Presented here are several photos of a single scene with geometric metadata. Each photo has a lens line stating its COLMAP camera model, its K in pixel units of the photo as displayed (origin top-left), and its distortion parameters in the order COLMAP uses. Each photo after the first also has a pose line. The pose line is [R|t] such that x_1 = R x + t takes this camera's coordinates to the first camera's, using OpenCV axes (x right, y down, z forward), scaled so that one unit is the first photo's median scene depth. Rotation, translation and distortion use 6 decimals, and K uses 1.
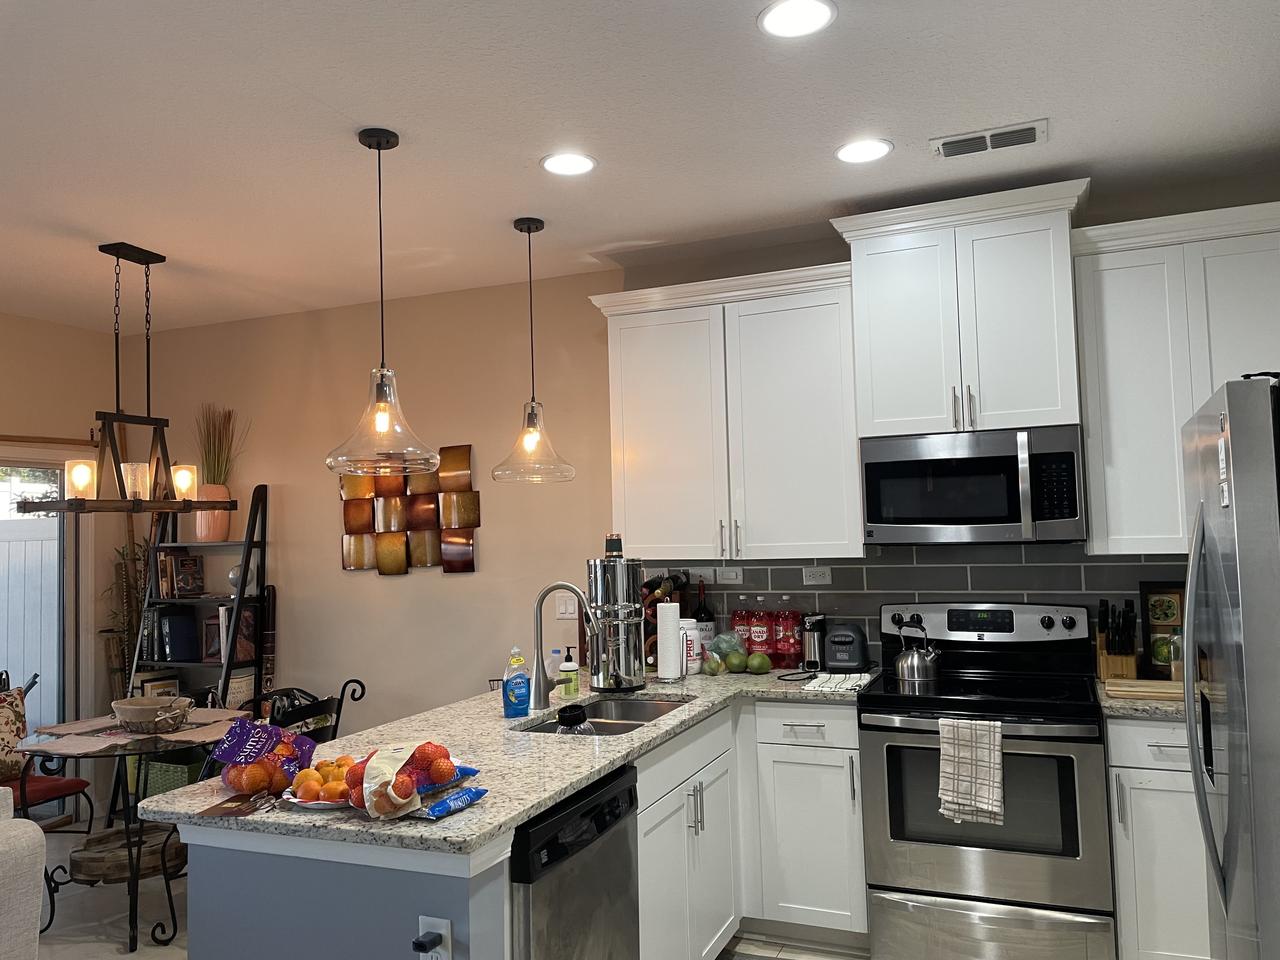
lens RADIAL K [[960.6, 0, 638.3], [0, 960.6, 470.7], [0, 0, 1]] dist [0.083265, -0.105748]
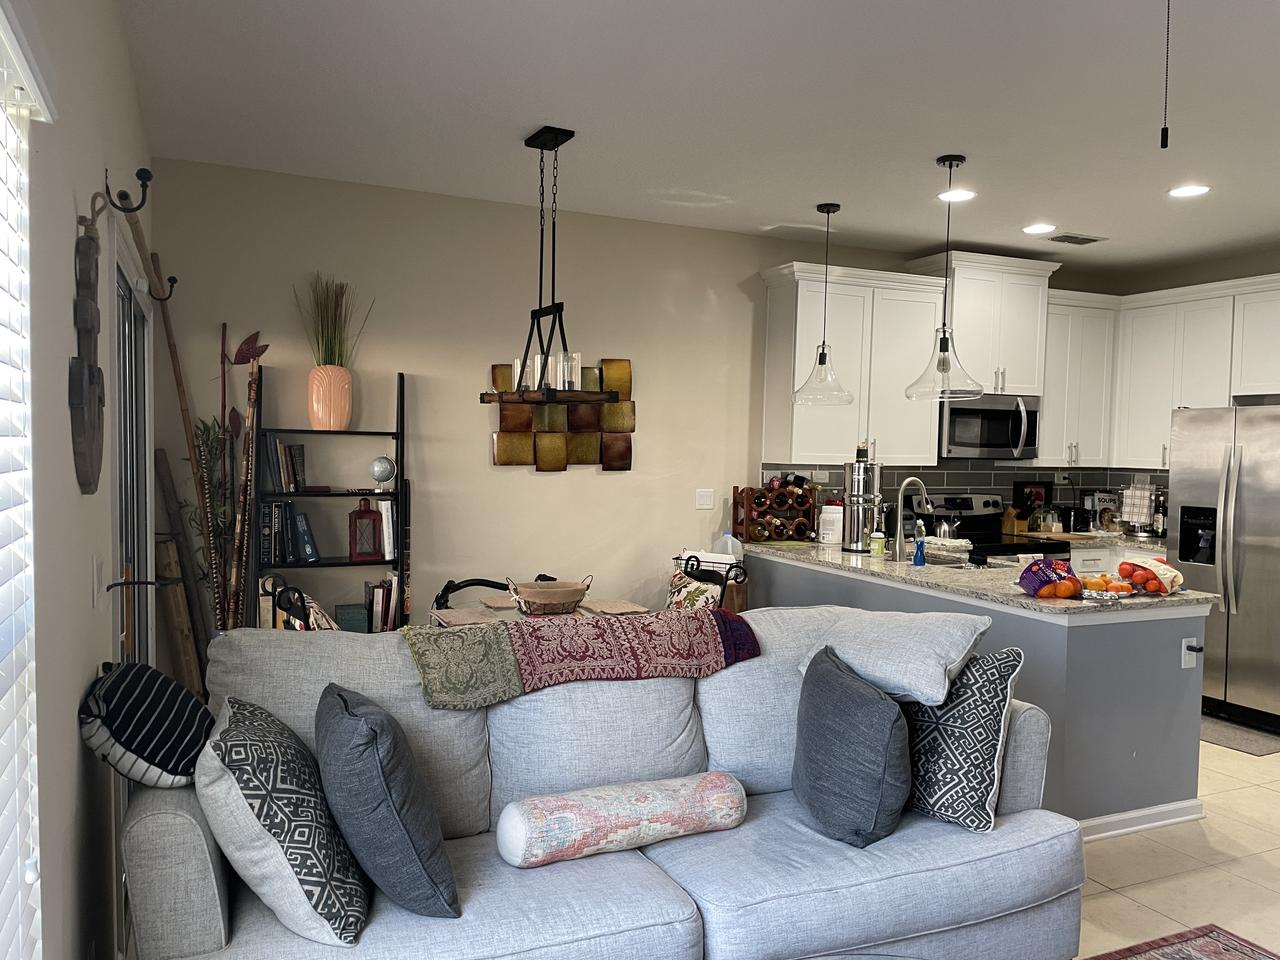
lens RADIAL K [[963.7, 0, 638.6], [0, 963.7, 485.6], [0, 0, 1]] dist [0.084445, -0.107296]
pose [[0.680329, 0.008660, 0.732855, -1.197759], [-0.085635, 0.994020, 0.067752, 0.051590], [-0.727886, -0.108852, 0.677003, 0.238907]]
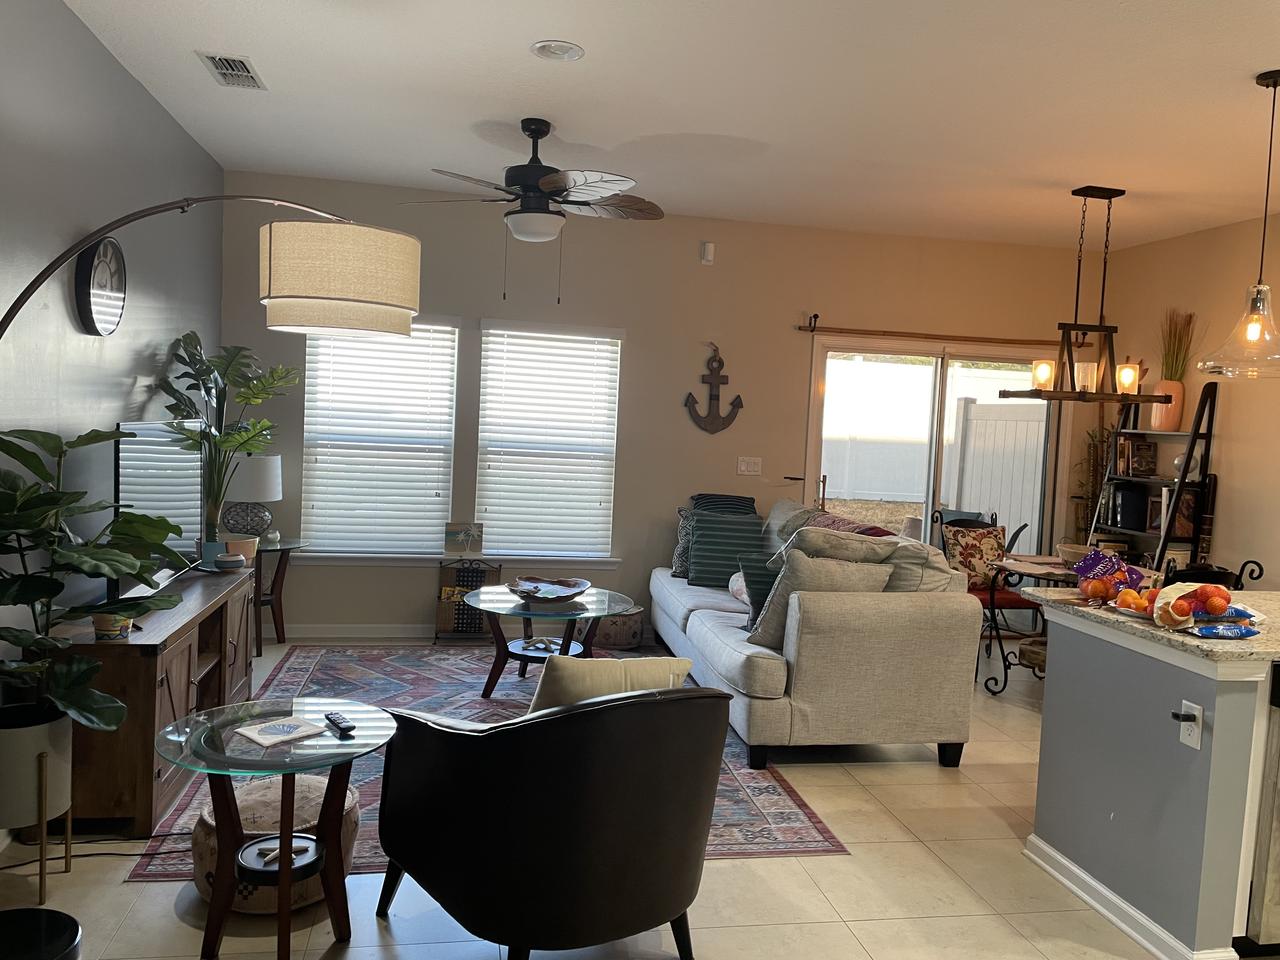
lens RADIAL K [[960.6, 0, 638.3], [0, 960.6, 470.7], [0, 0, 1]] dist [0.083265, -0.105748]
pose [[0.551645, 0.102910, -0.827706, 0.228732], [-0.010244, 0.993120, 0.116649, -0.010287], [0.834016, -0.055870, 0.548904, -0.192750]]
